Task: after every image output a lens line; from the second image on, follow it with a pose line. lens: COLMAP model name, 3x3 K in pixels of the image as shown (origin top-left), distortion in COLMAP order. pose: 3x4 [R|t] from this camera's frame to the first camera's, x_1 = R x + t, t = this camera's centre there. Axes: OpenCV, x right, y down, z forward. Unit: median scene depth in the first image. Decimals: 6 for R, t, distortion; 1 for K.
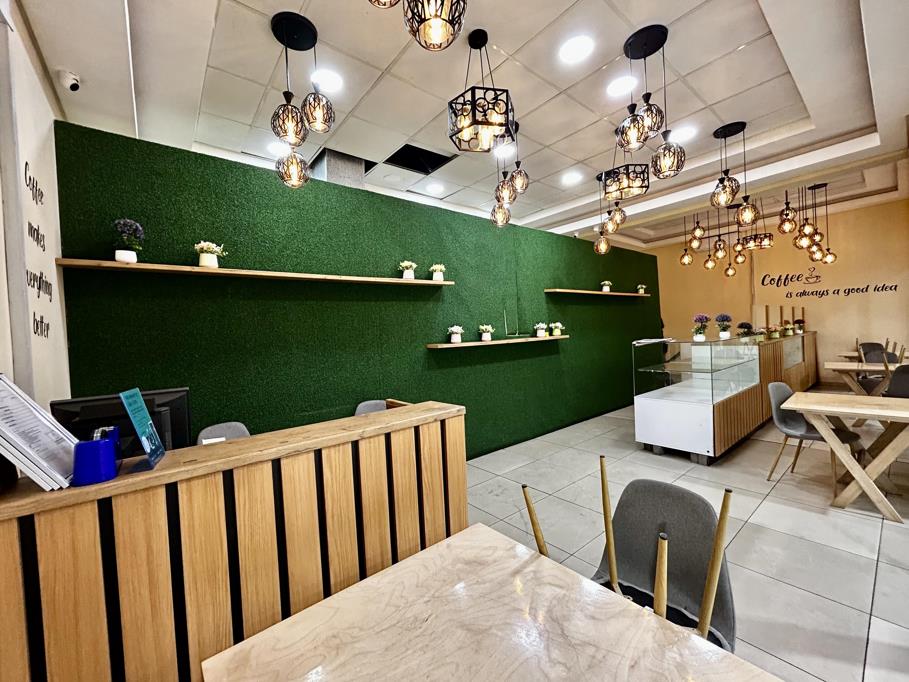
lens RADIAL K [[366.1, 0, 453.4], [0, 366.1, 339.1], [0, 0, 1]] dist [-0.007684, 0.000457]
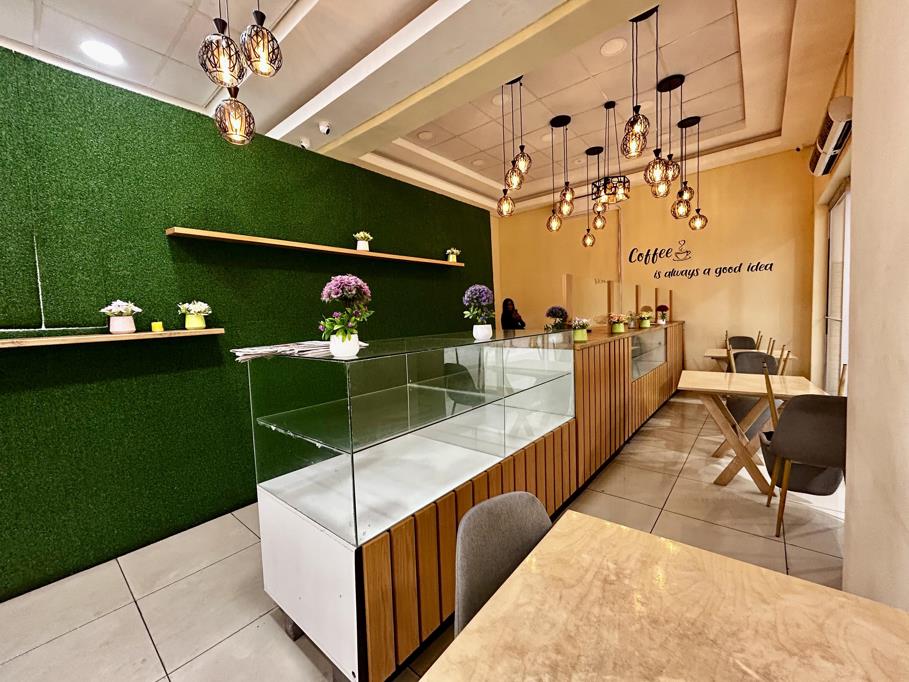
lens RADIAL K [[366.1, 0, 454.5], [0, 366.1, 336.8], [0, 0, 1]] dist [-0.007684, 0.000457]
pose [[0.980949, 0.001023, 0.194265, 0.462022], [-0.008944, 0.999164, 0.039897, -0.018592], [-0.194062, -0.040874, 0.980137, 0.412804]]
